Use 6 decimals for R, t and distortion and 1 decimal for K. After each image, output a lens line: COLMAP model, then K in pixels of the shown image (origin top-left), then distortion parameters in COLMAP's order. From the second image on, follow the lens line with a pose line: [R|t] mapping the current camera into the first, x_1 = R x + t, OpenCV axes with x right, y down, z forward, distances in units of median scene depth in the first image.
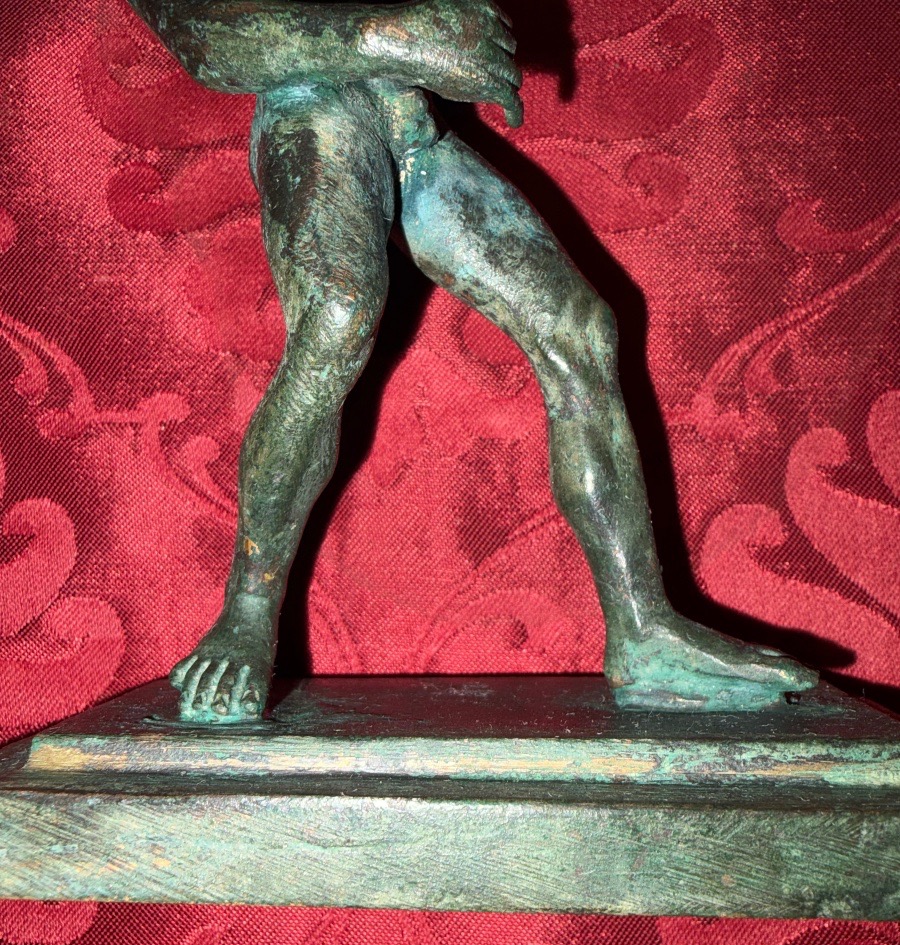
lens RADIAL K [[908.0, 0, 446.6], [0, 908.0, 521.4], [0, 0, 1]] dist [-0.018359, -0.006465]
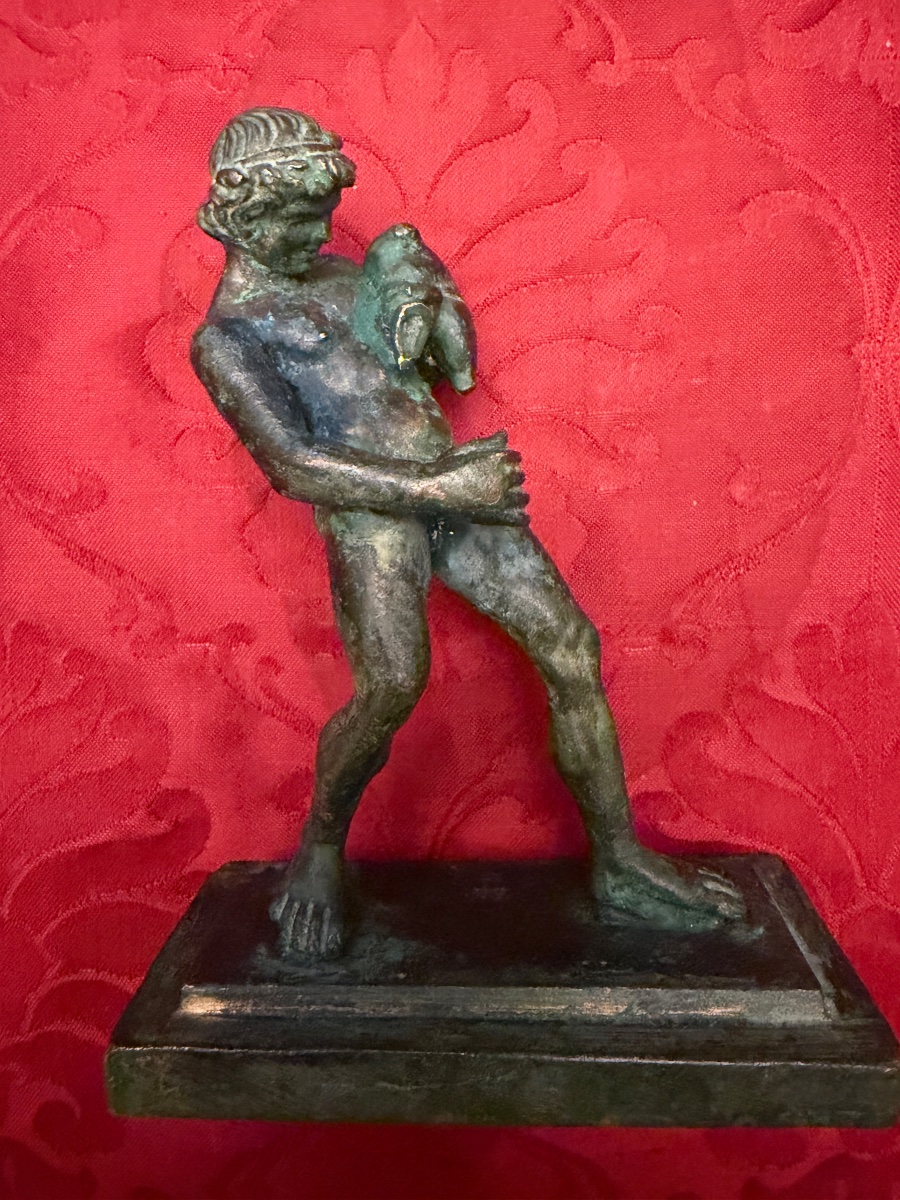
lens RADIAL K [[897.9, 0, 443.1], [0, 897.9, 487.8], [0, 0, 1]] dist [-0.016727, 0.005597]
pose [[0.999690, -0.016456, 0.018674, -0.060279], [0.014571, 0.995184, 0.096933, -0.574357], [-0.020179, -0.096631, 0.995116, -0.266674]]
